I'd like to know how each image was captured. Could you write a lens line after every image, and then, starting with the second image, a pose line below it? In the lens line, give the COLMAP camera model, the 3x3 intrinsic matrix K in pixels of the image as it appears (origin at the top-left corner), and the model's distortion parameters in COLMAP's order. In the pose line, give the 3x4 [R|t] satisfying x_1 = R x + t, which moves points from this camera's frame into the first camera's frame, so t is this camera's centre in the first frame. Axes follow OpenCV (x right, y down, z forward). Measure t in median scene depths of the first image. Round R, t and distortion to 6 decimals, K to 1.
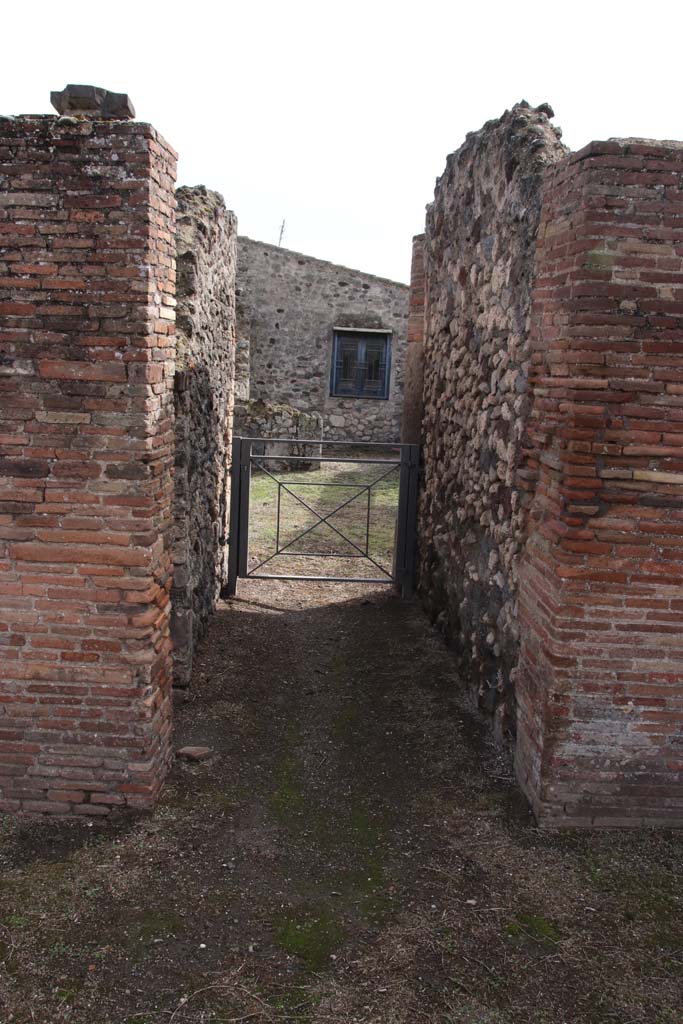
lens RADIAL K [[915.1, 0, 331.7], [0, 915.1, 503.4], [0, 0, 1]] dist [-0.073292, 0.060411]
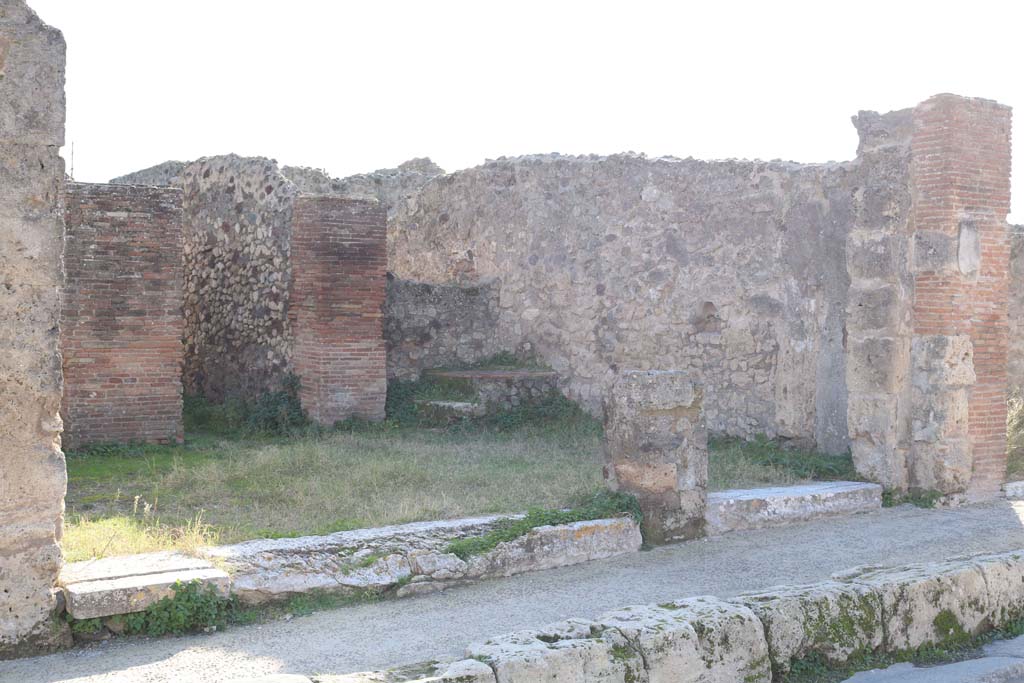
lens RADIAL K [[1462.7, 0, 517.8], [0, 1462.7, 344.0], [0, 0, 1]] dist [0.120813, 0.000000]
pose [[0.812763, -0.055773, 0.579918, -1.531535], [0.111875, 0.991823, -0.061407, 0.348419], [-0.571751, 0.114788, 0.812357, -2.473180]]
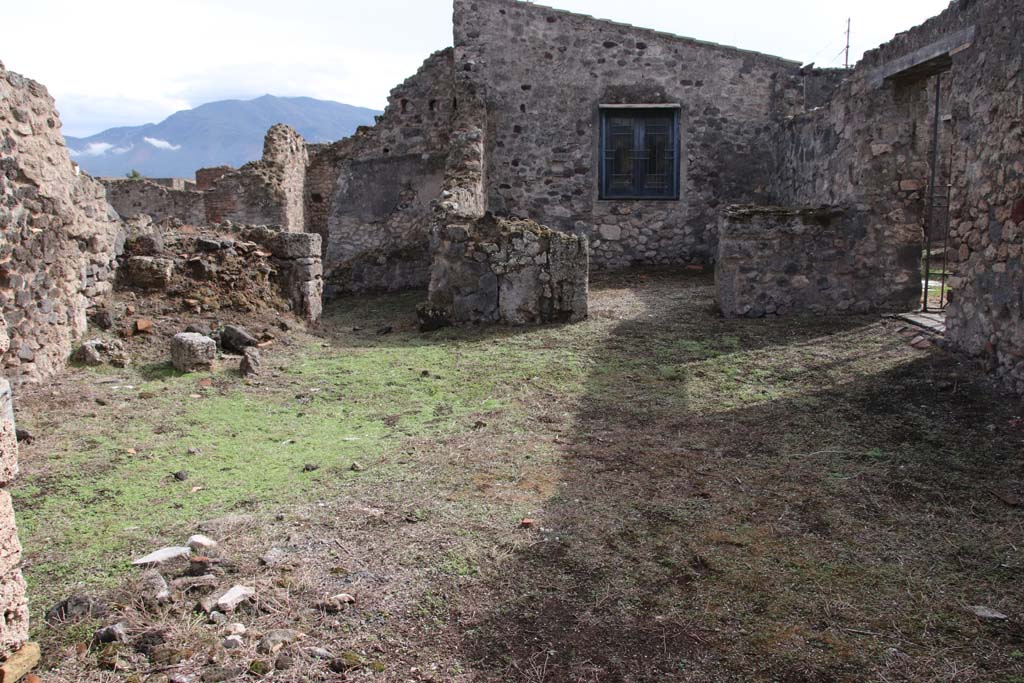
lens RADIAL K [[915.1, 0, 516.5], [0, 915.1, 334.1], [0, 0, 1]] dist [-0.073292, 0.060411]
pose [[0.993989, -0.043618, -0.100415, 0.004235], [0.046845, 0.998451, 0.030004, -0.105003], [0.098951, -0.034528, 0.994493, 0.795811]]
